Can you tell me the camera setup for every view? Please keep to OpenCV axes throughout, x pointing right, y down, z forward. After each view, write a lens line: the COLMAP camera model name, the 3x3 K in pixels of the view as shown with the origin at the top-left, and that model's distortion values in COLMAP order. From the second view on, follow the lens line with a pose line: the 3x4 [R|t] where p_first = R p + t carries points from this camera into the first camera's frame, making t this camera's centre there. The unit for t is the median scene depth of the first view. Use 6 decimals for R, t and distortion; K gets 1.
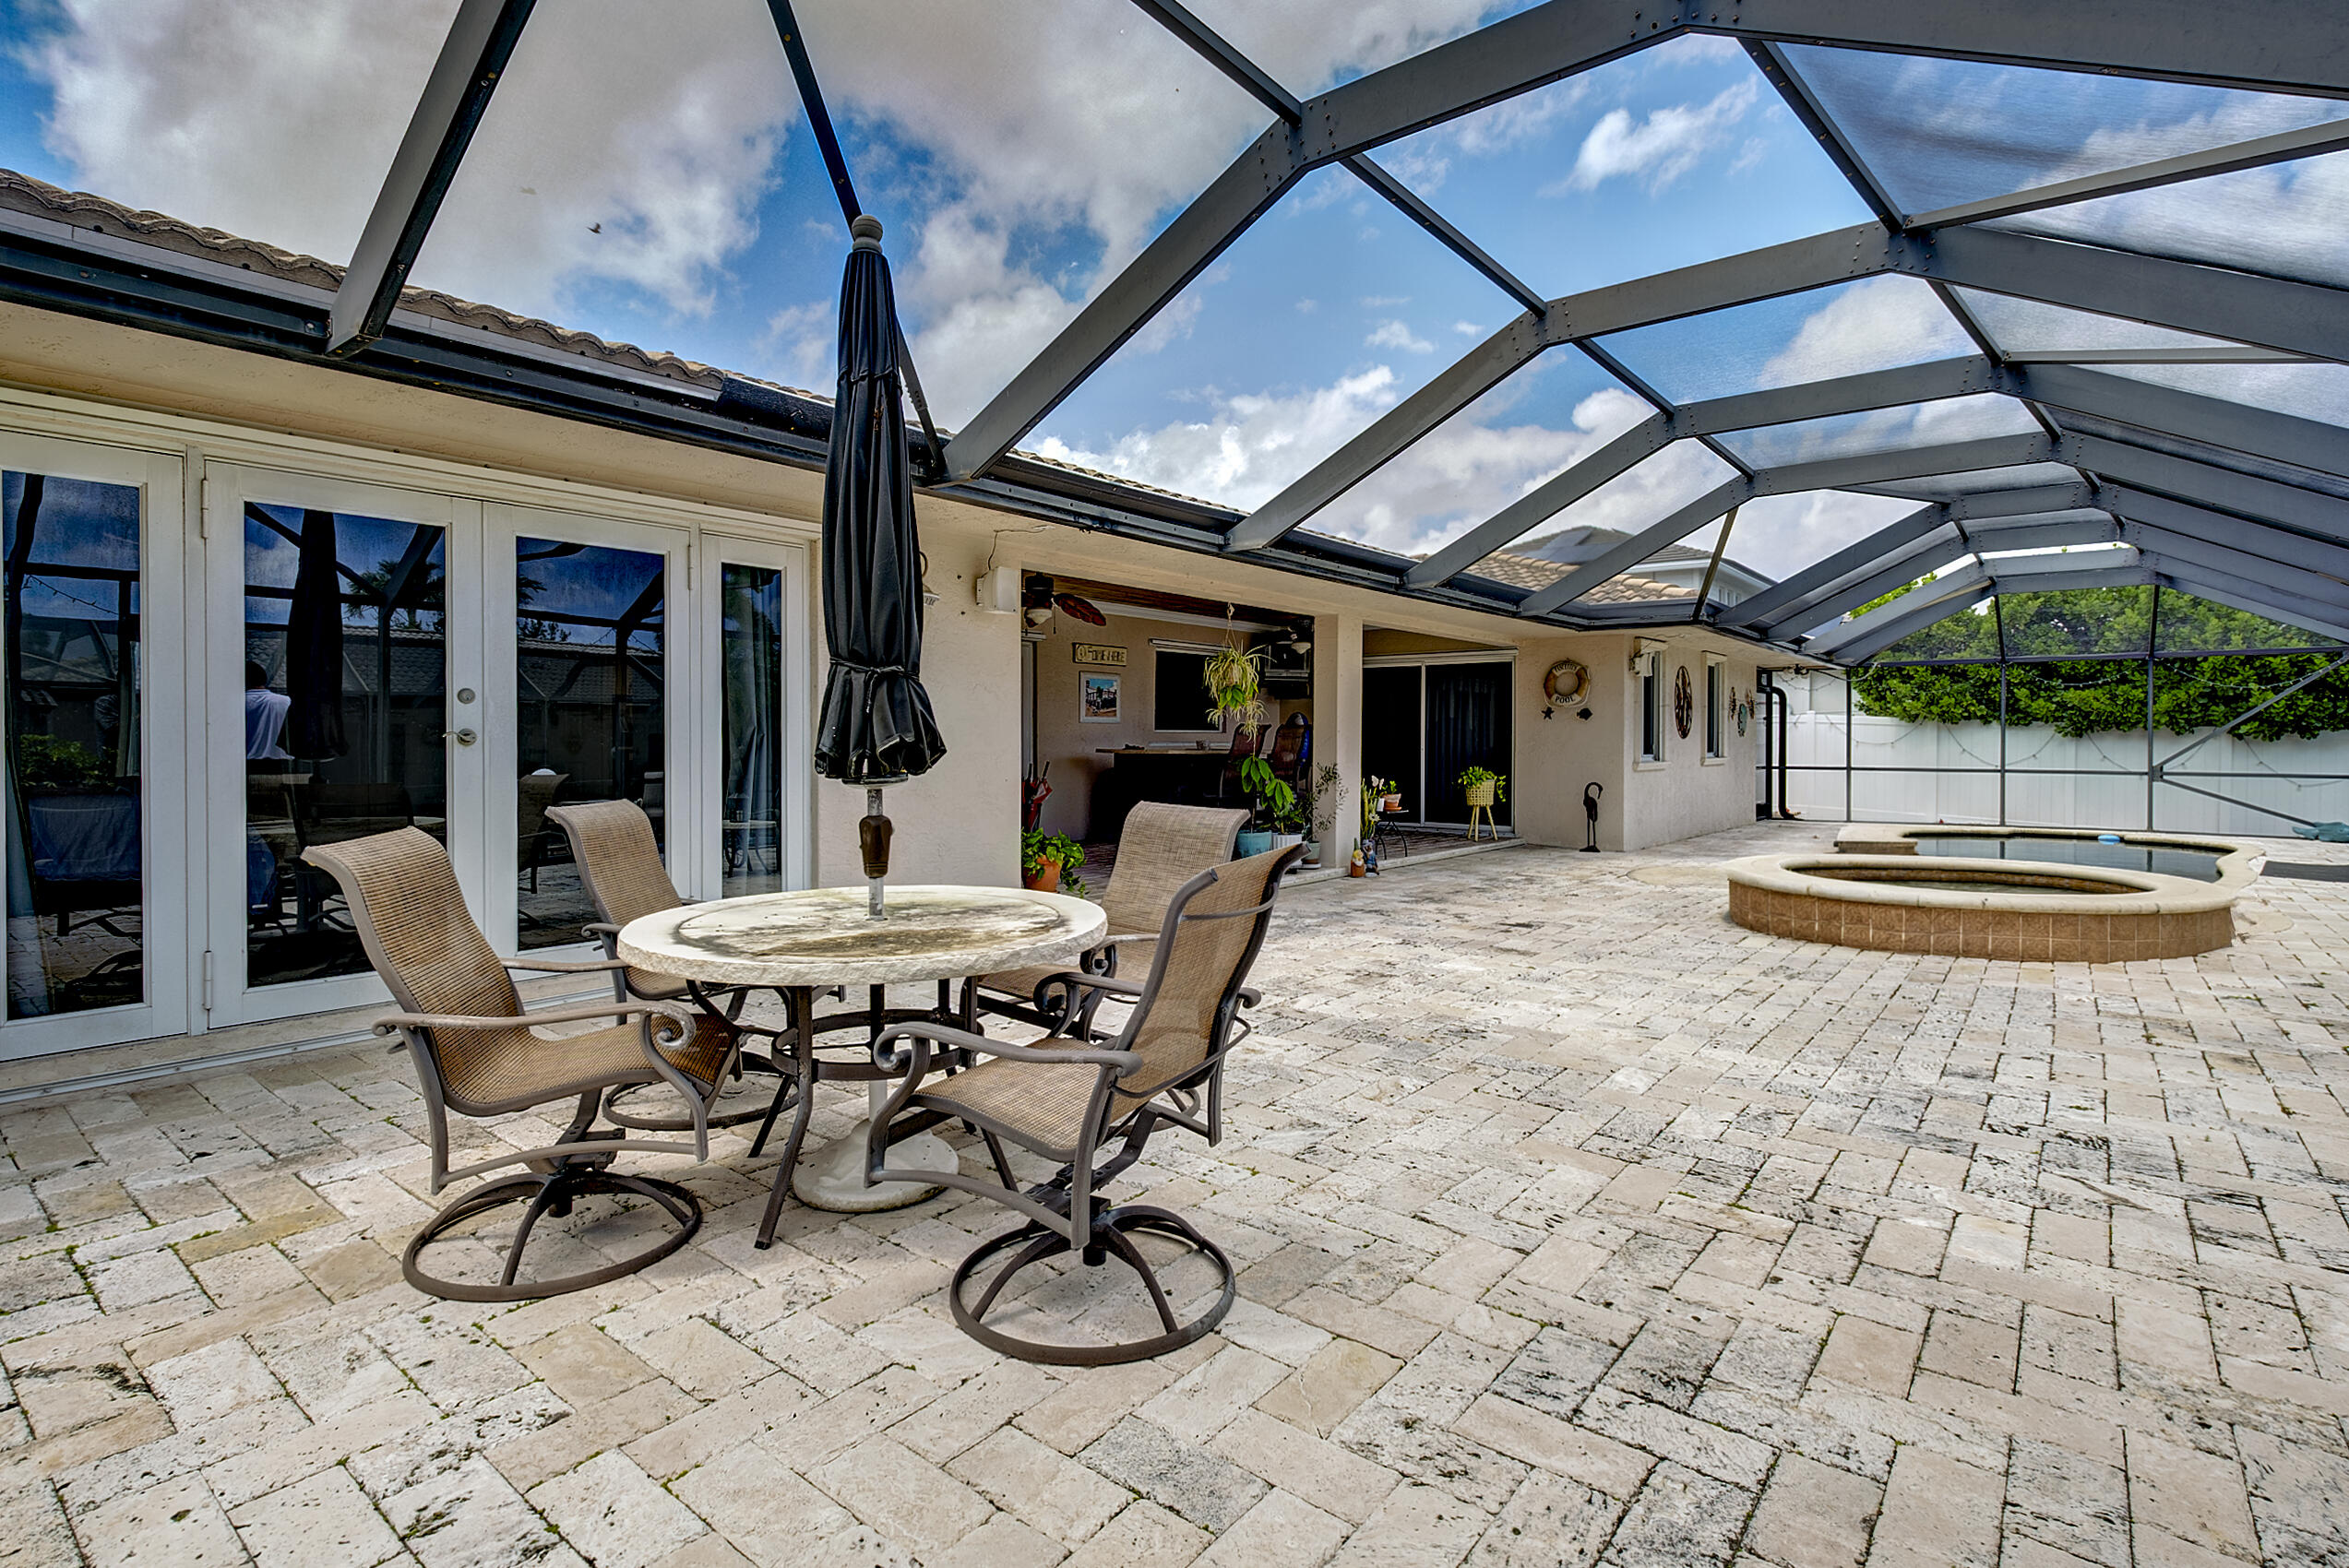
lens RADIAL K [[1137.3, 0, 1183.6], [0, 1137.3, 736.0], [0, 0, 1]] dist [-0.004726, -0.000829]
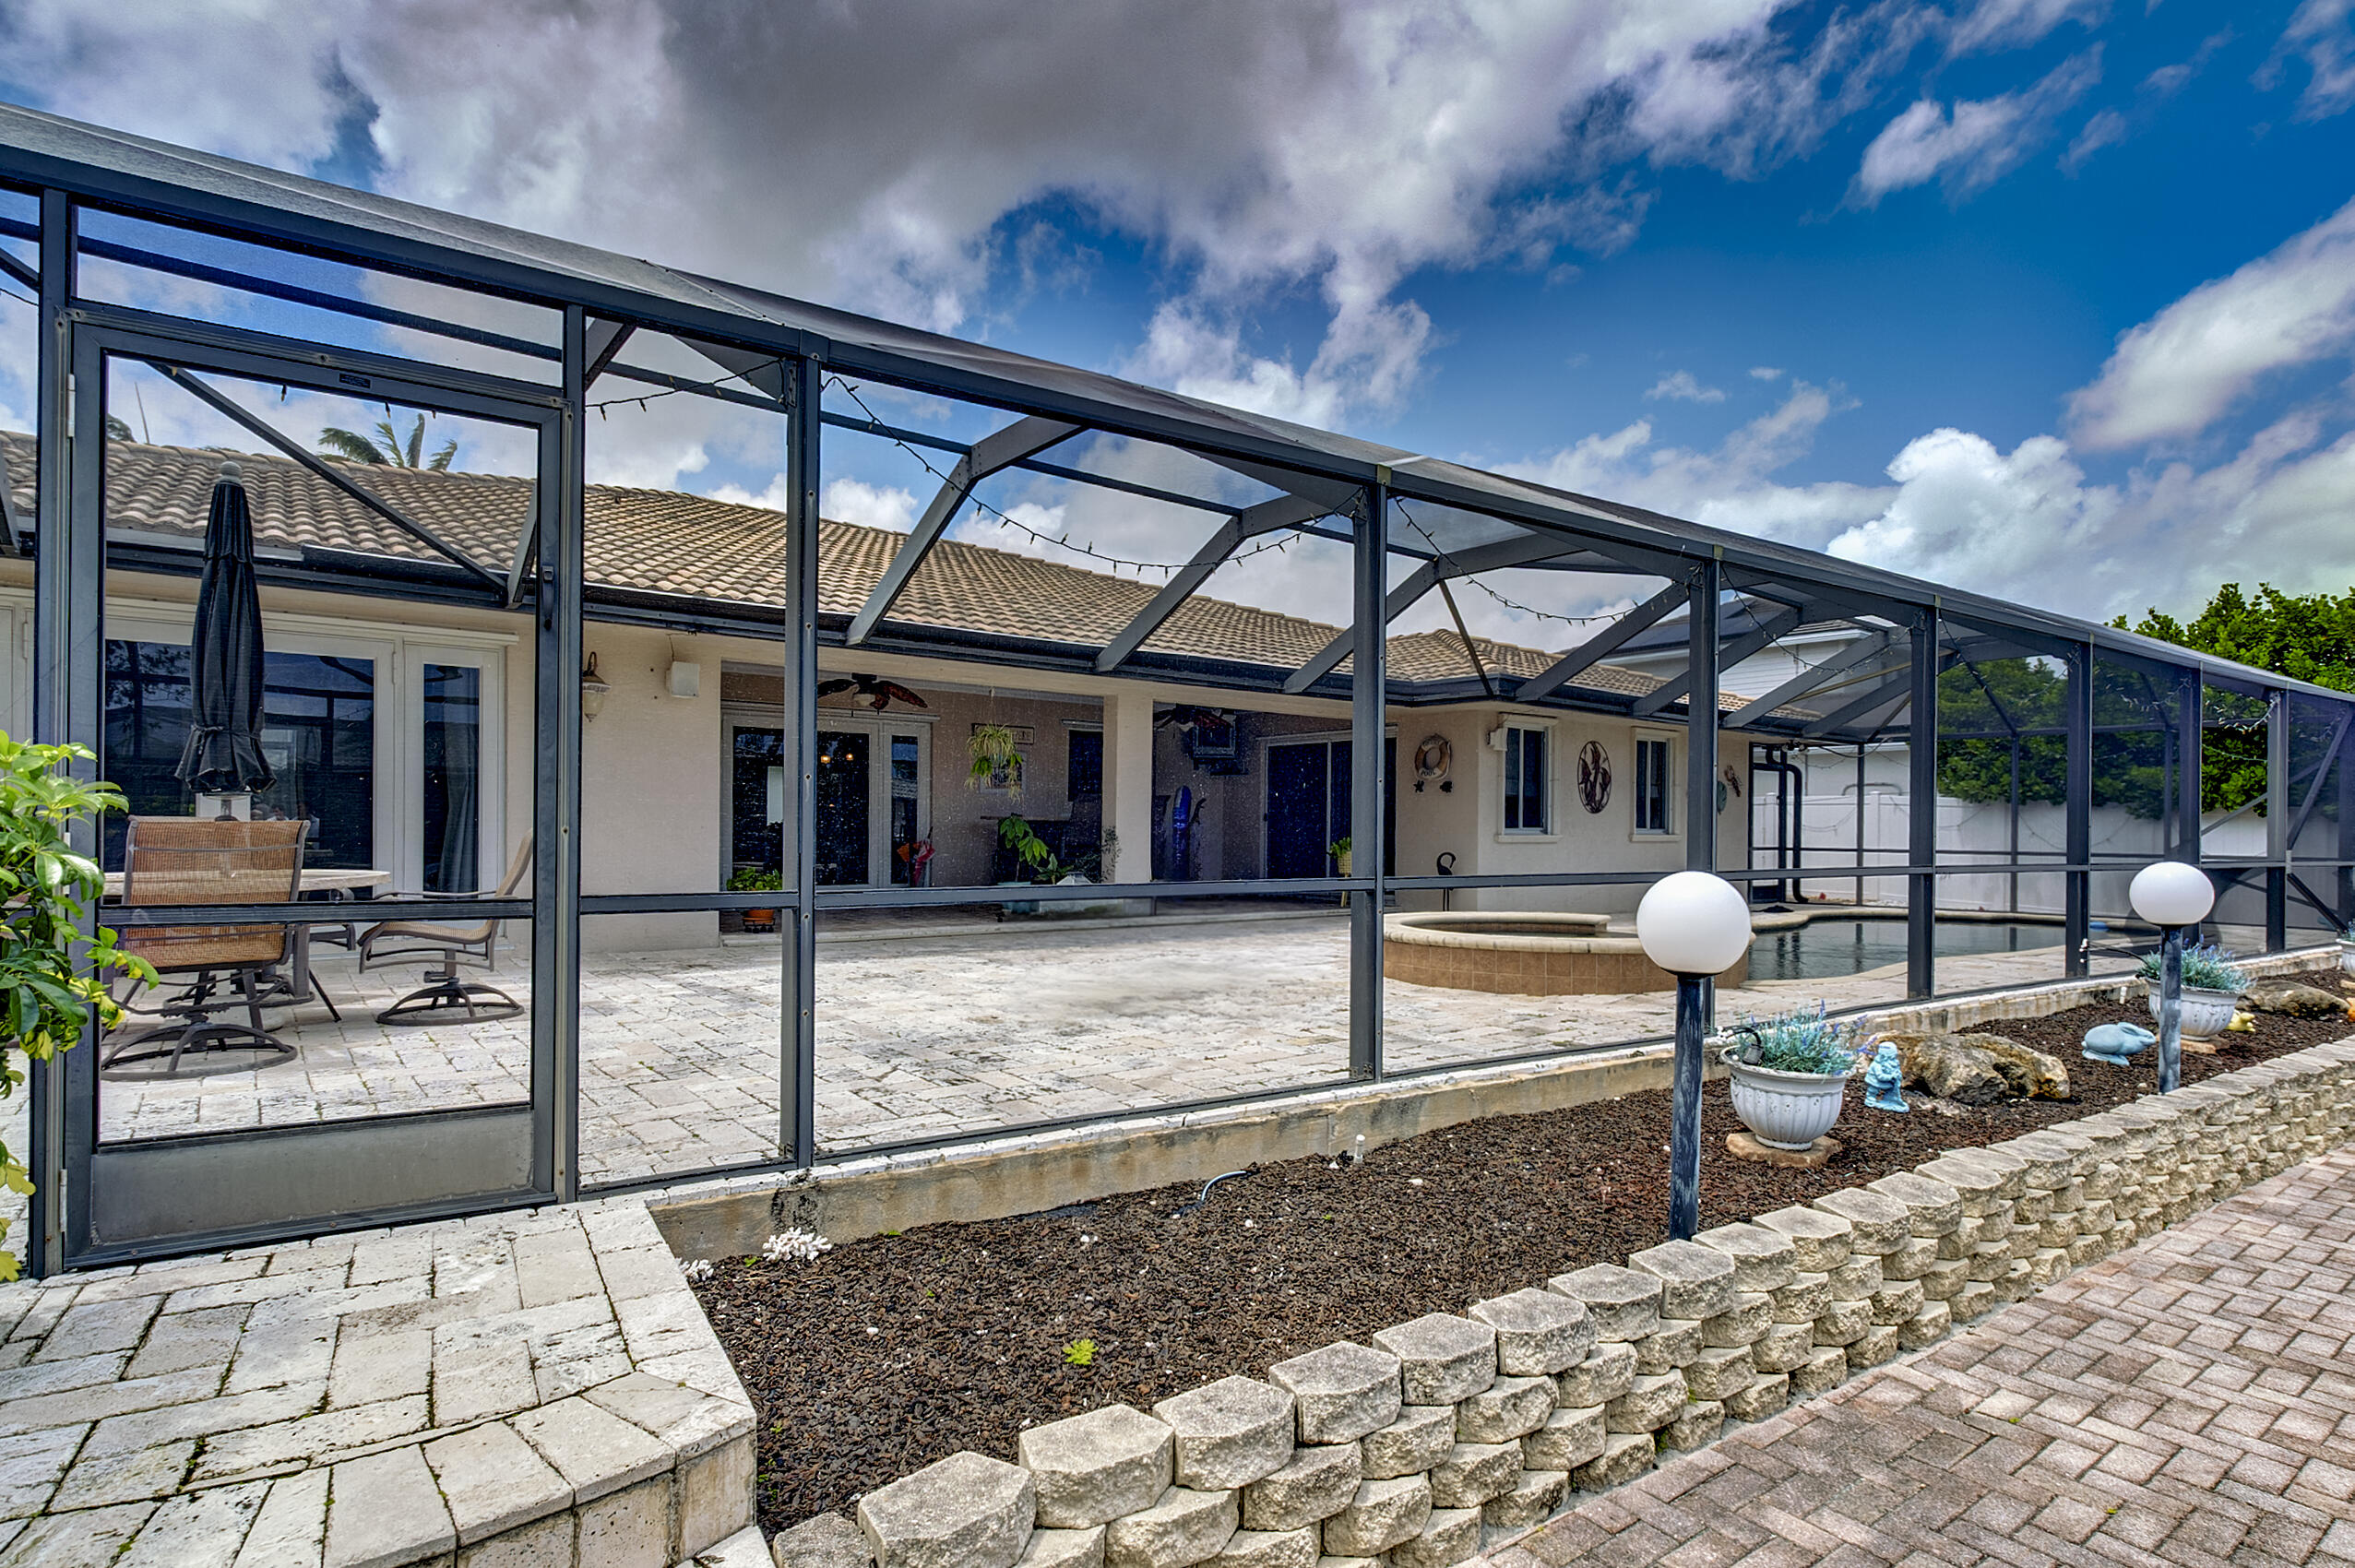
lens RADIAL K [[1158.2, 0, 1175.0], [0, 1158.2, 856.8], [0, 0, 1]] dist [-0.002982, 0.000011]
pose [[0.972955, 0.016041, -0.230438, 0.255828], [-0.009749, 0.999549, 0.028416, 0.012107], [0.230790, -0.025401, 0.972672, -0.064098]]
